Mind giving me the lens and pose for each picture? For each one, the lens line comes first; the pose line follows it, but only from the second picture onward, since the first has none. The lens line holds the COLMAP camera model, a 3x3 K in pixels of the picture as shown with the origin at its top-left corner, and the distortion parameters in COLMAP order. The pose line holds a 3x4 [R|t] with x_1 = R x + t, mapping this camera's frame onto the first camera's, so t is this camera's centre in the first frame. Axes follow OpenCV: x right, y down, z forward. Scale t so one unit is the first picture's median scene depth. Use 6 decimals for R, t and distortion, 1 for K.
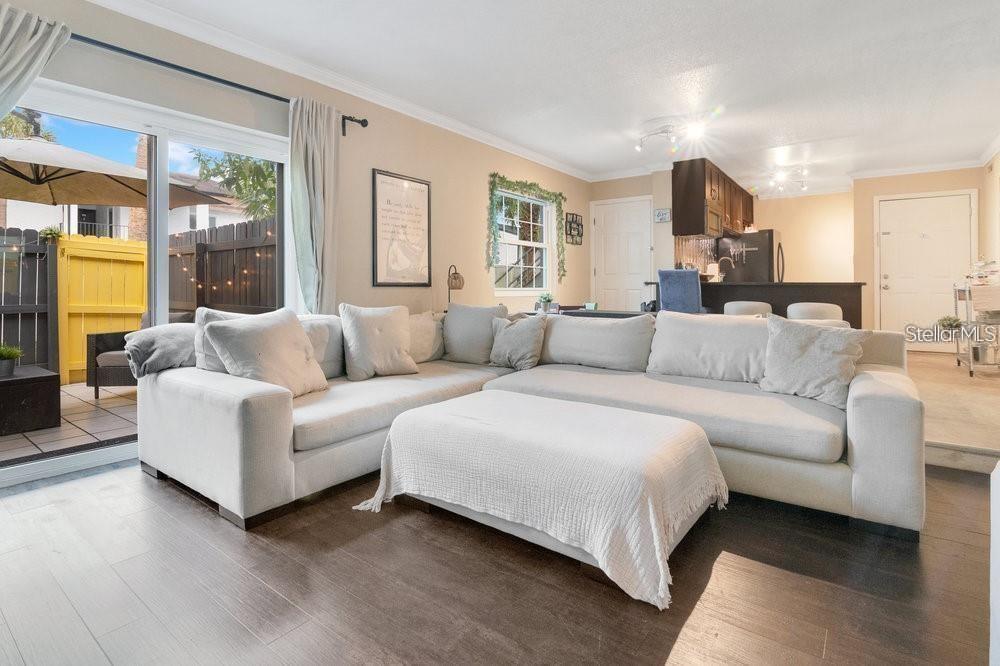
lens RADIAL K [[499.8, 0, 487.1], [0, 499.8, 286.7], [0, 0, 1]] dist [-0.021501, 0.000231]
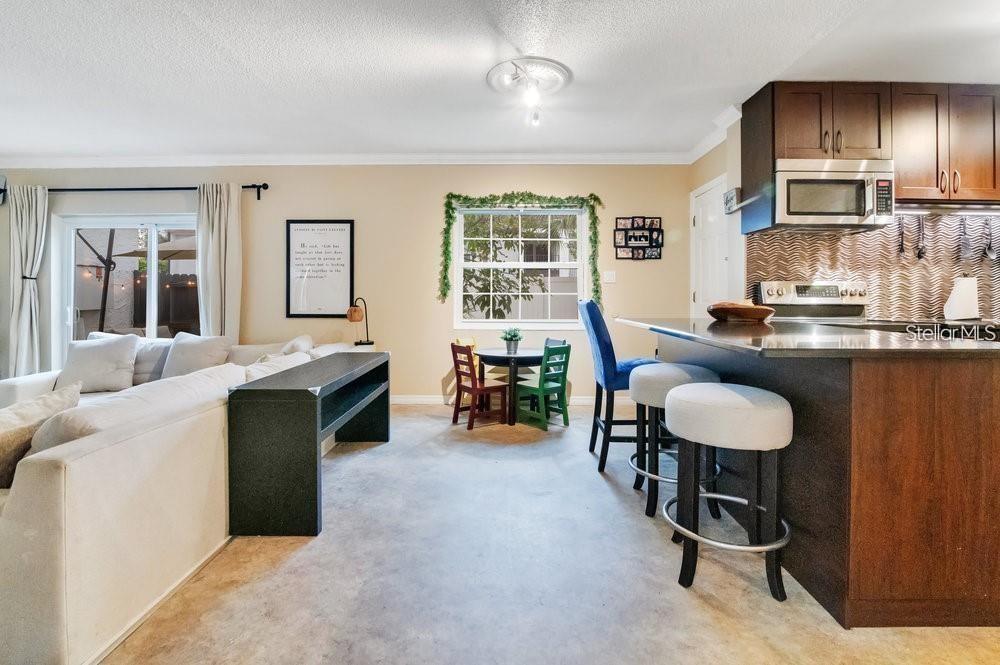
lens RADIAL K [[472.3, 0, 495.4], [0, 472.3, 297.0], [0, 0, 1]] dist [-0.020093, -0.000588]
pose [[0.603046, -0.002751, -0.797701, 0.732141], [-0.001914, 0.999986, -0.004895, -0.033934], [0.797704, 0.004479, 0.603033, 0.532151]]
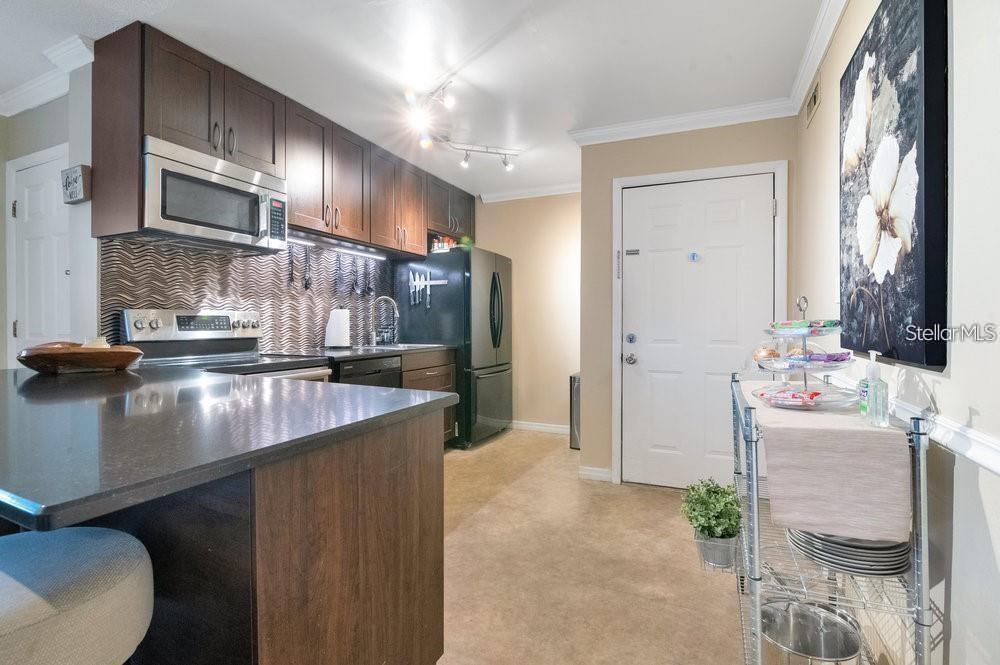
lens RADIAL K [[469.0, 0, 505.3], [0, 469.0, 325.5], [0, 0, 1]] dist [-0.014551, 0.000198]
pose [[0.970348, -0.004323, 0.241674, 0.686361], [0.001978, 0.999949, 0.009943, -0.046423], [-0.241704, -0.009170, 0.970307, 0.684049]]
